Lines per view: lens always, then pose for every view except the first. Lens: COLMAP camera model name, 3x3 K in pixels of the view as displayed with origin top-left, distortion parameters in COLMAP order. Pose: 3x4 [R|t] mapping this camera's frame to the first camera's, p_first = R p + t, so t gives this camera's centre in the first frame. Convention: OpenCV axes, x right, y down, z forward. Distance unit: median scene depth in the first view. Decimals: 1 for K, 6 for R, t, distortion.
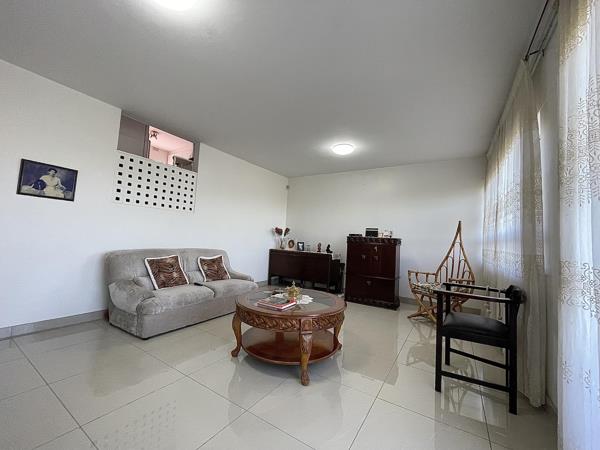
lens RADIAL K [[243.2, 0, 300.0], [0, 243.2, 225.0], [0, 0, 1]] dist [-0.000687, -0.000363]
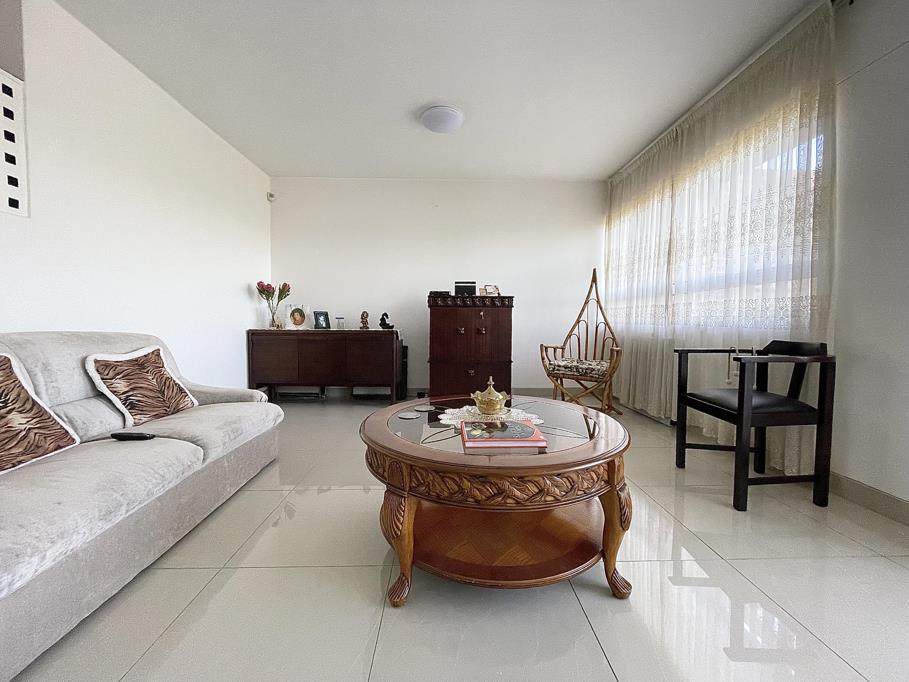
lens RADIAL K [[368.5, 0, 454.5], [0, 368.5, 341.0], [0, 0, 1]] dist [-0.000687, -0.000363]
pose [[0.830071, -0.076789, 0.552346, -0.260731], [0.007780, 0.991972, 0.126216, 0.050191], [-0.557604, -0.100471, 0.824005, 0.304914]]
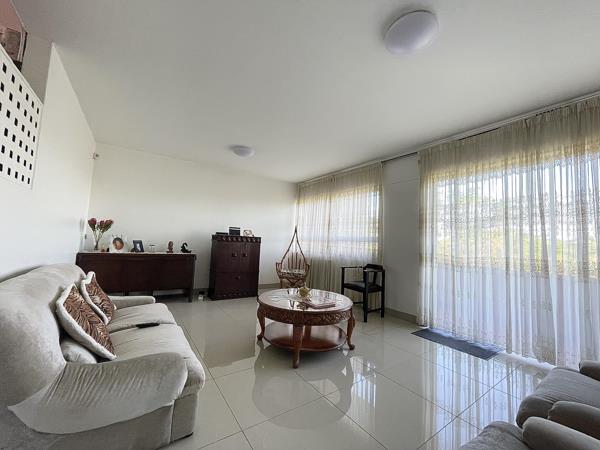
lens RADIAL K [[243.2, 0, 300.0], [0, 243.2, 225.0], [0, 0, 1]] dist [-0.000687, -0.000363]
pose [[0.397900, 0.028959, 0.916972, -0.657448], [-0.077651, 0.996978, 0.002209, -0.023589], [-0.914137, -0.072082, 0.398946, 0.351384]]
